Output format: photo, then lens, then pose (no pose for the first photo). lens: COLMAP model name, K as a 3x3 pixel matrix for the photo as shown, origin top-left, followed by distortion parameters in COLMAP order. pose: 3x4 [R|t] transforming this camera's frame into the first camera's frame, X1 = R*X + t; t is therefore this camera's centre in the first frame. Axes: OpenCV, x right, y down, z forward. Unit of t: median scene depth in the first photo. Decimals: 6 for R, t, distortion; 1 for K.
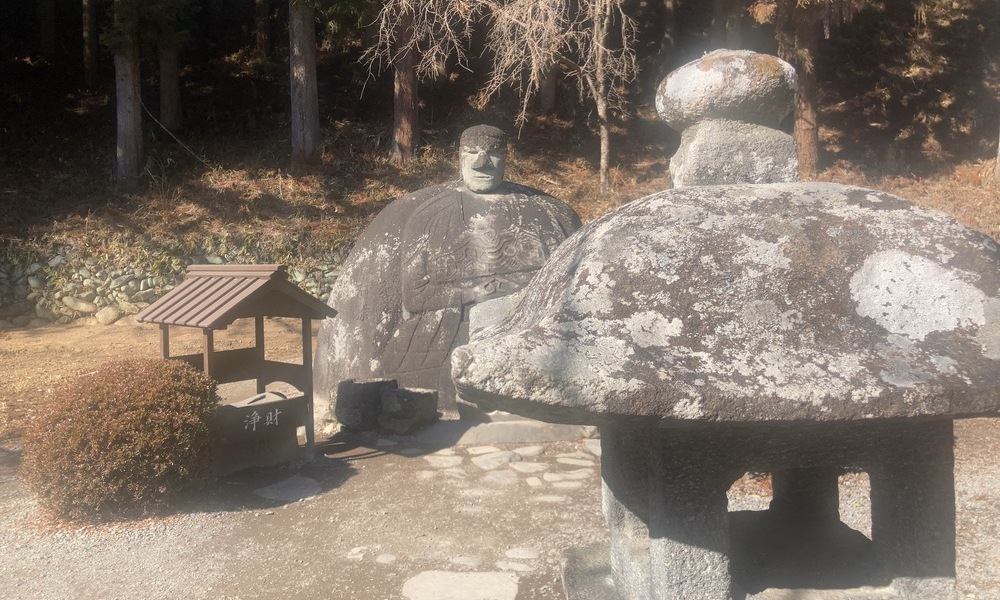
lens RADIAL K [[802.7, 0, 502.0], [0, 802.7, 221.9], [0, 0, 1]] dist [-0.000137, -0.006210]
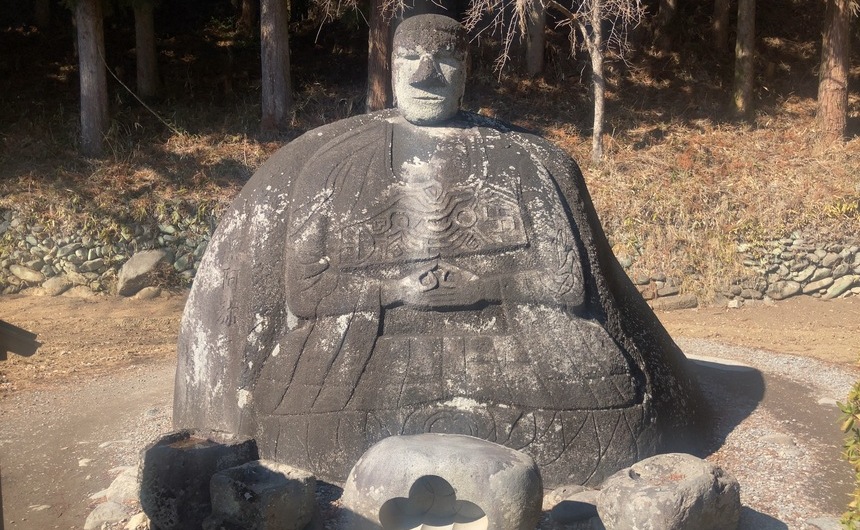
lens RADIAL K [[699.1, 0, 432.1], [0, 699.1, 267.1], [0, 0, 1]] dist [-0.008875, -0.005192]
pose [[0.996472, 0.022902, -0.080747, 0.013267], [-0.015258, 0.995451, 0.094041, 0.011399], [0.082533, -0.092477, 0.992288, 0.228962]]
